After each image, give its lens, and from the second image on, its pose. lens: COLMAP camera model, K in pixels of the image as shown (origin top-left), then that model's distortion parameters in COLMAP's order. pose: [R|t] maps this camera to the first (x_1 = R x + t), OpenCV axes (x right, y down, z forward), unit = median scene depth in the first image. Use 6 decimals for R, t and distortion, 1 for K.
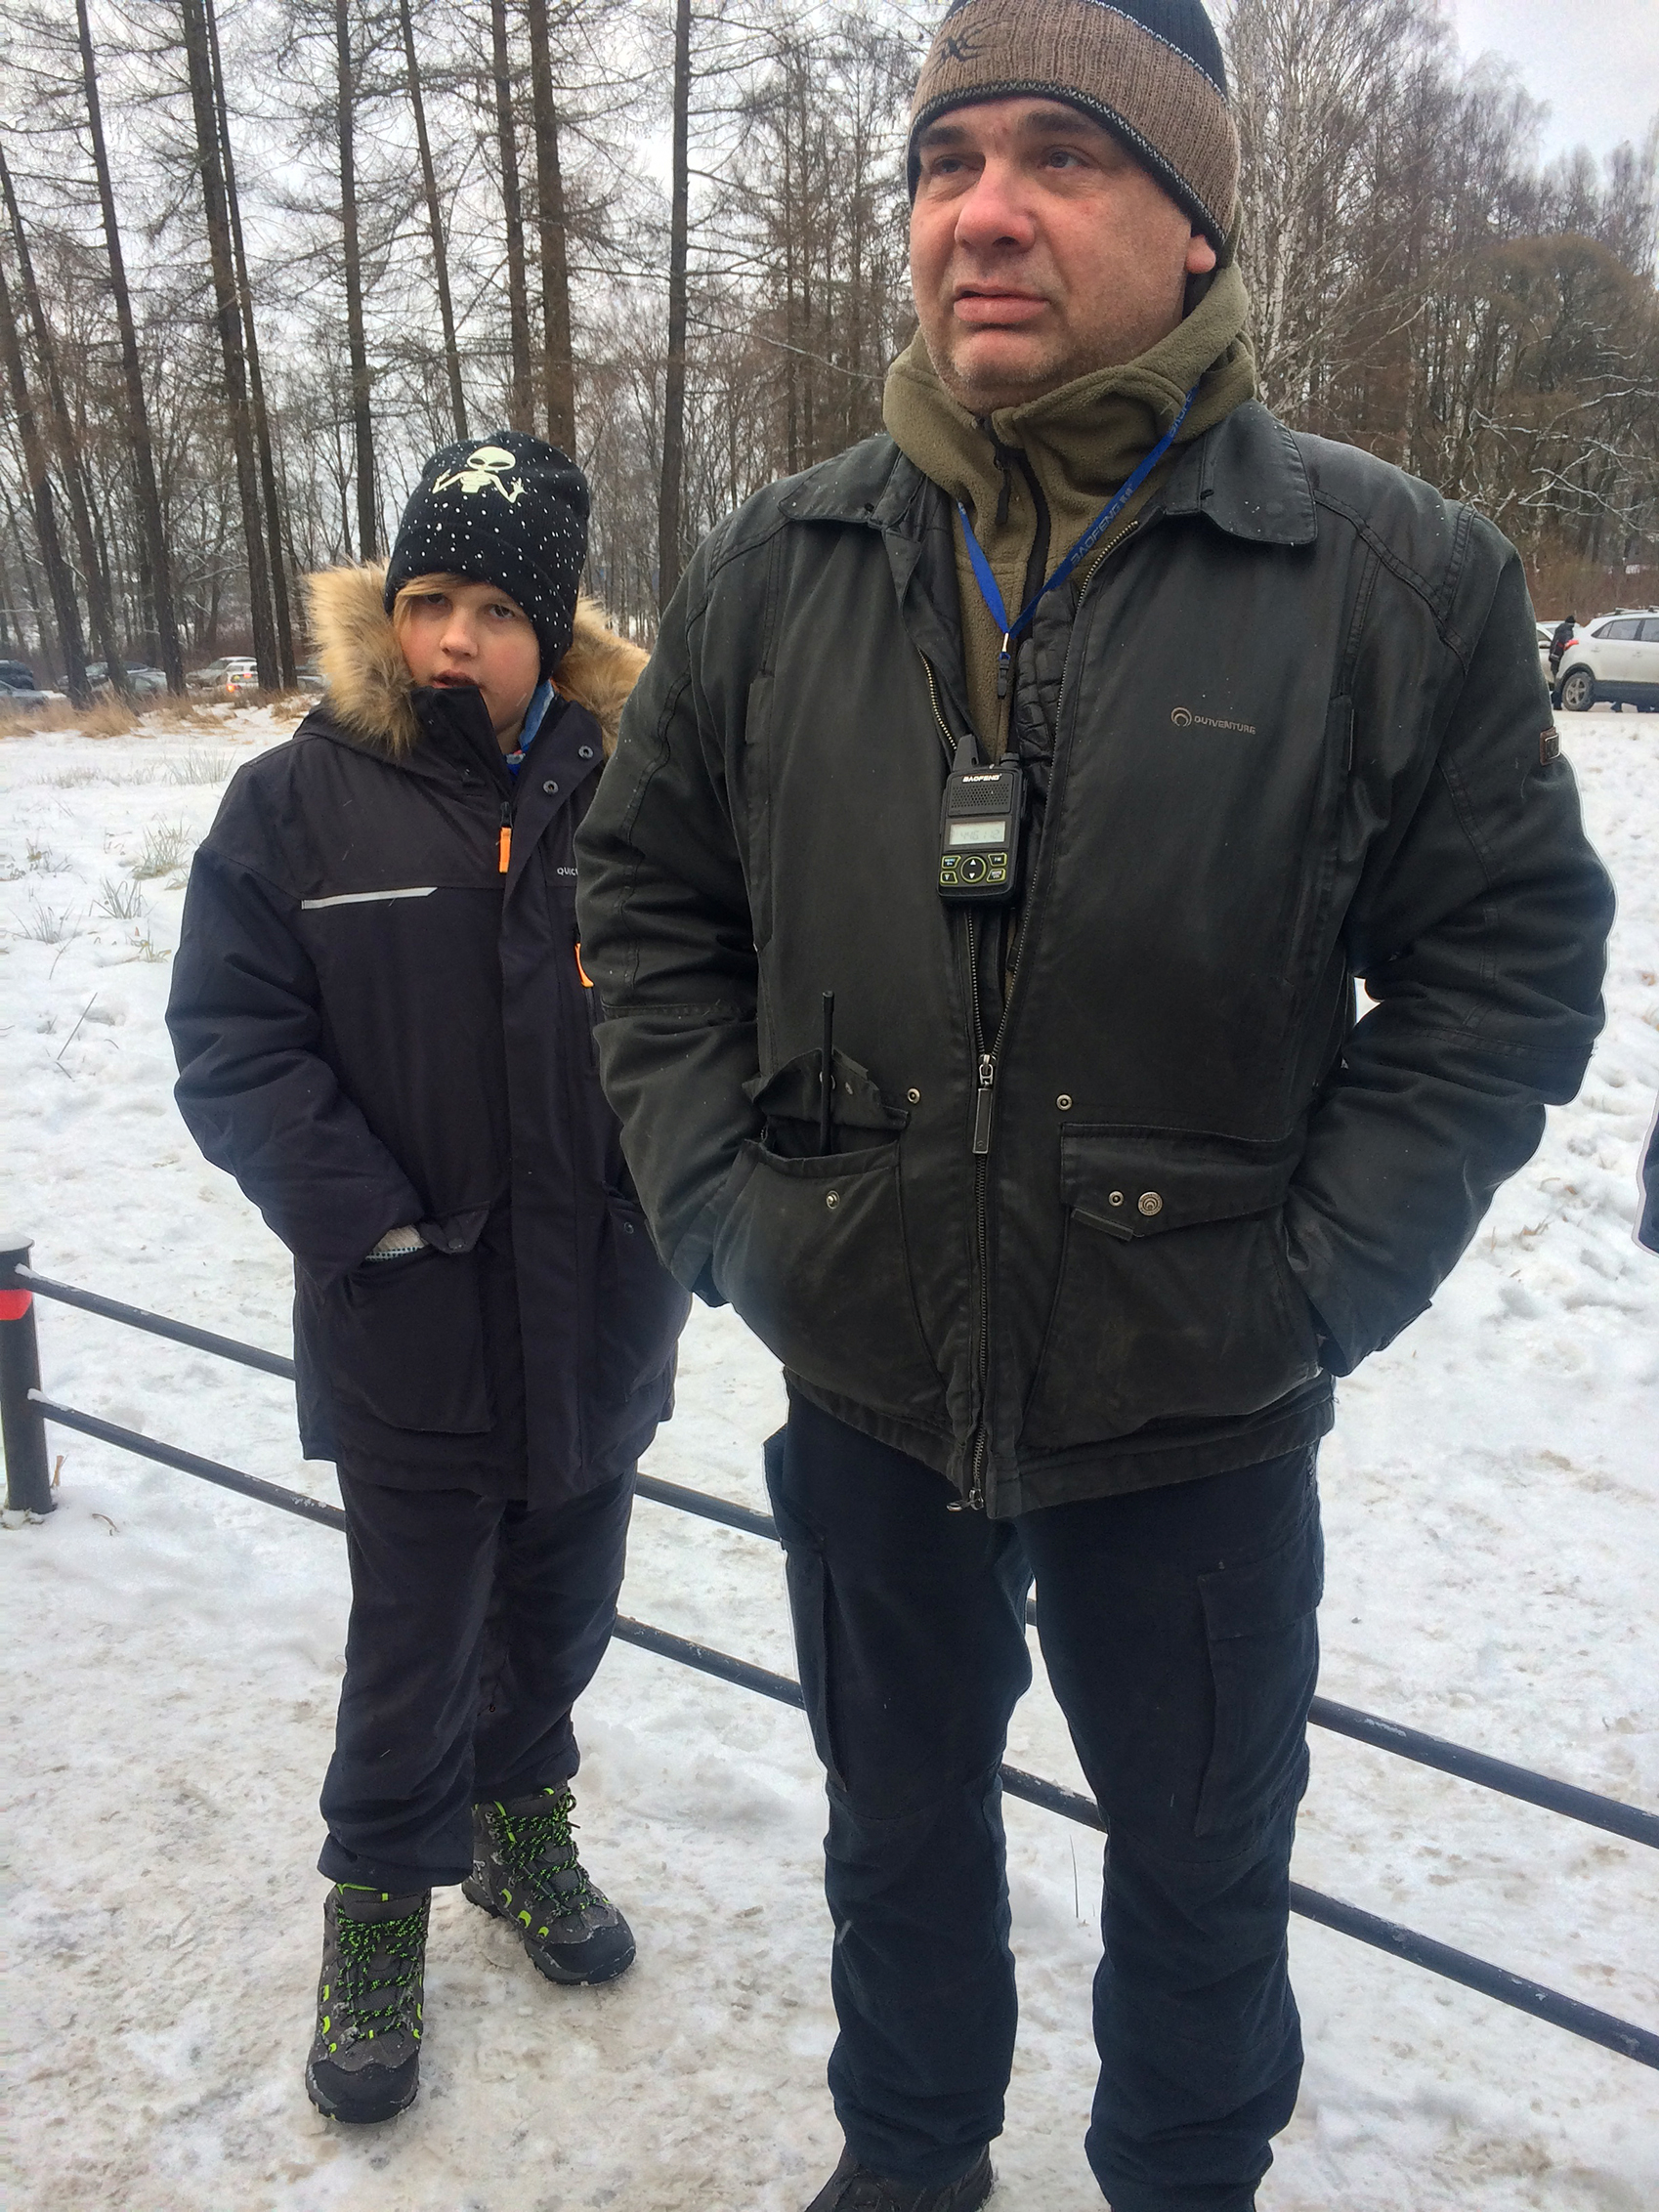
lens RADIAL K [[1923.9, 0, 813.5], [0, 1923.9, 1058.9], [0, 0, 1]] dist [0.066491, -0.070931]
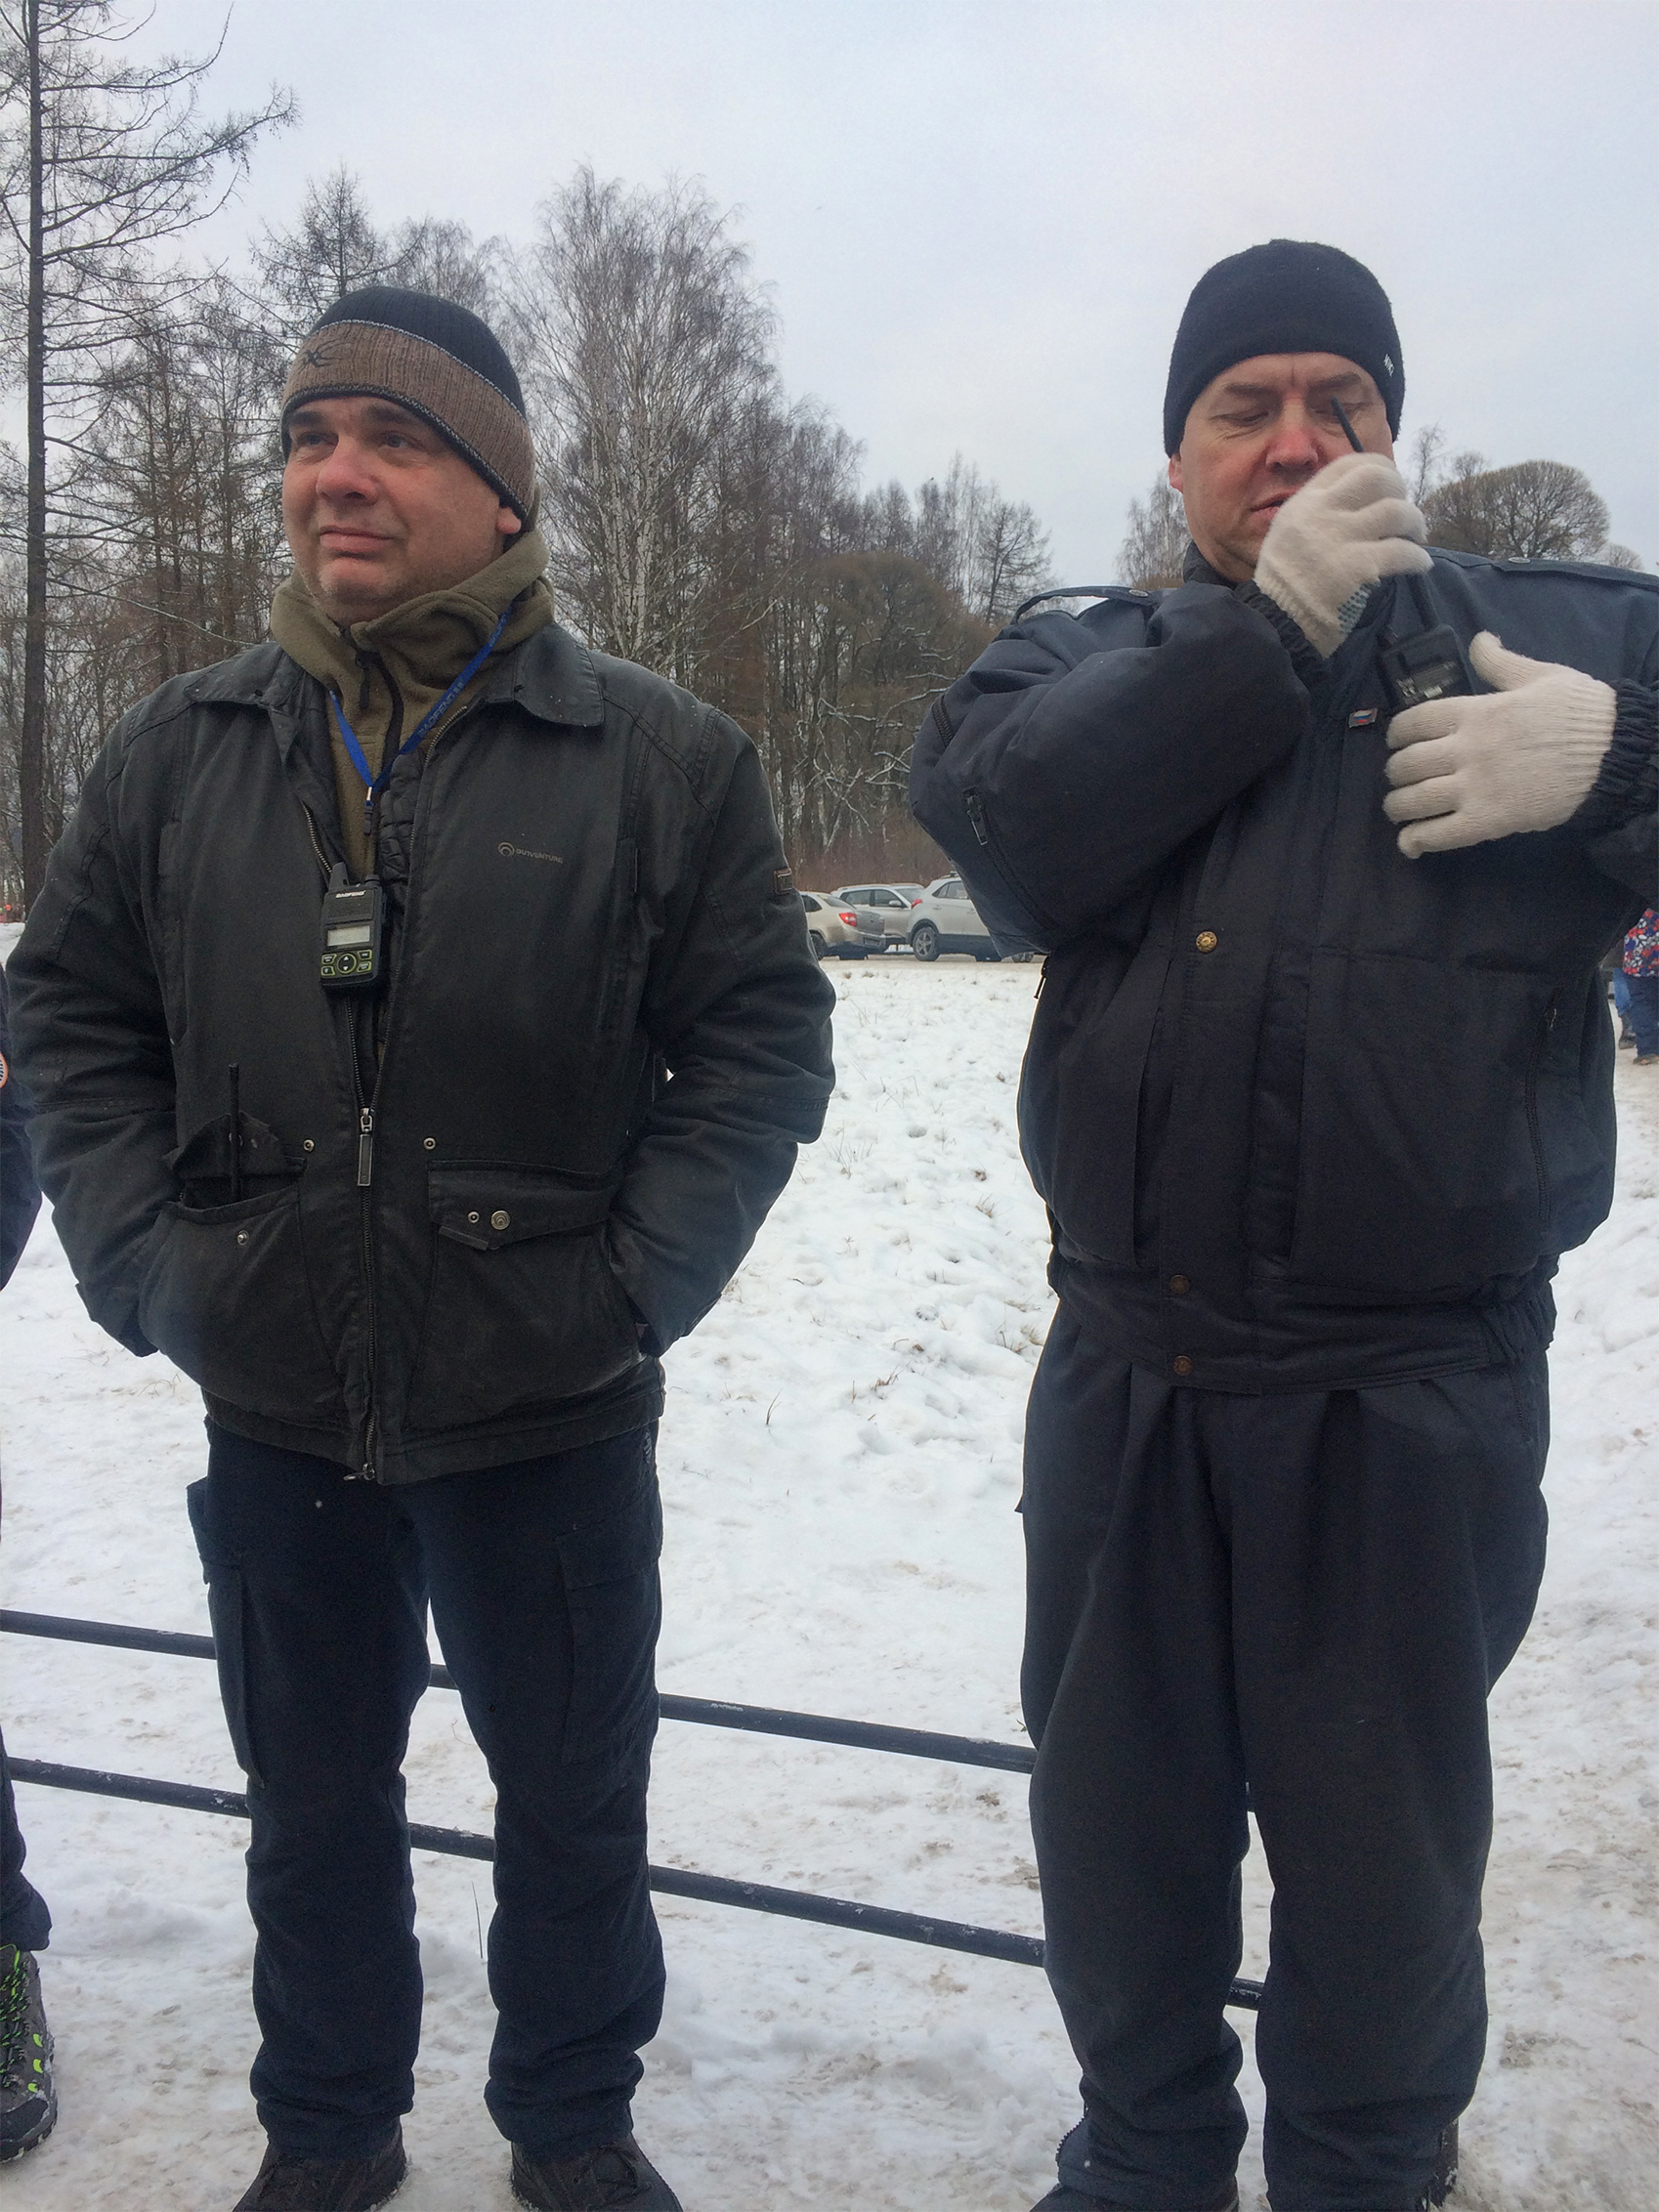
lens RADIAL K [[1986.5, 0, 827.5], [0, 1986.5, 1041.2], [0, 0, 1]] dist [0.124397, -0.143133]
pose [[0.953602, -0.025034, 0.300027, -0.005567], [0.070080, 0.987621, -0.140334, 0.055095], [-0.292800, 0.154849, 0.943552, -0.122469]]
